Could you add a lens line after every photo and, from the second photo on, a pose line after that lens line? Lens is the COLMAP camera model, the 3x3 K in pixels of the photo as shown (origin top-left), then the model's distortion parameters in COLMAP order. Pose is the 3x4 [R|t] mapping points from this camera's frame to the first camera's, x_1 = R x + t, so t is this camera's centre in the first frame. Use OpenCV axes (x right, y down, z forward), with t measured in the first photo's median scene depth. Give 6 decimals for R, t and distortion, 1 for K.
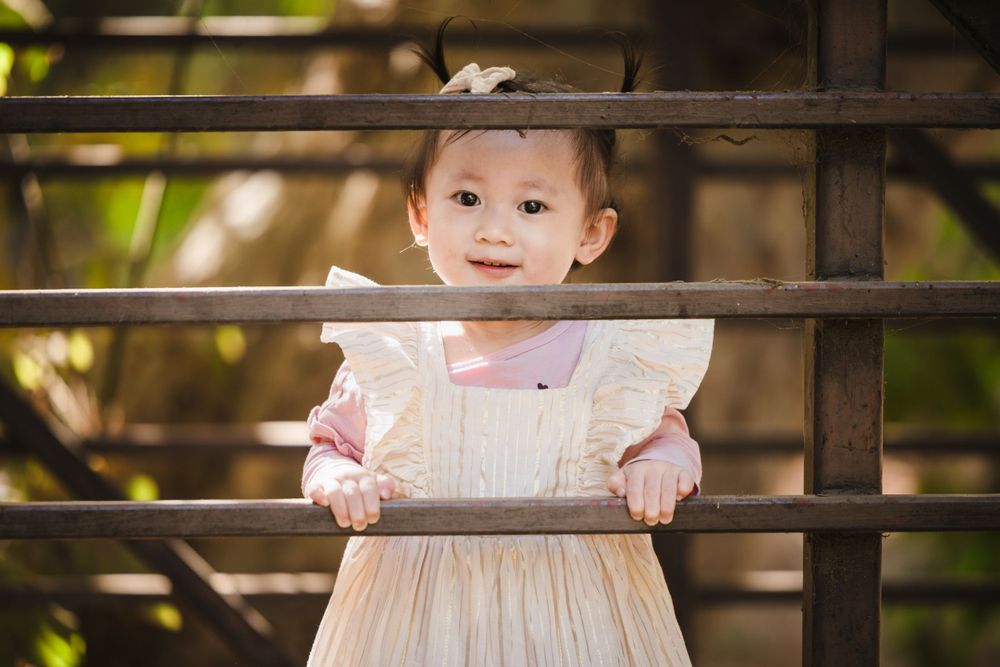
lens RADIAL K [[3729.6, 0, 500.0], [0, 3729.6, 331.6], [0, 0, 1]] dist [-0.060154, 0.000000]
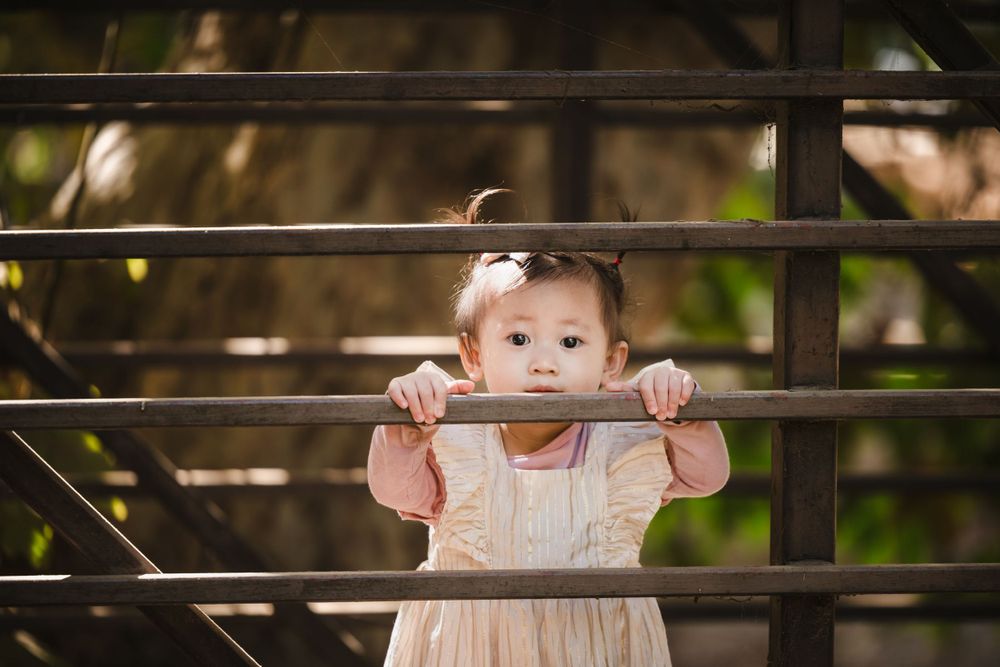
lens RADIAL K [[3691.9, 0, 499.9], [0, 3691.9, 334.9], [0, 0, 1]] dist [-0.000242, 0.000000]
pose [[0.997275, -0.002640, 0.073722, -0.105469], [0.001074, 0.999773, 0.021276, -0.001592], [-0.073761, -0.021139, 0.997052, -0.239365]]
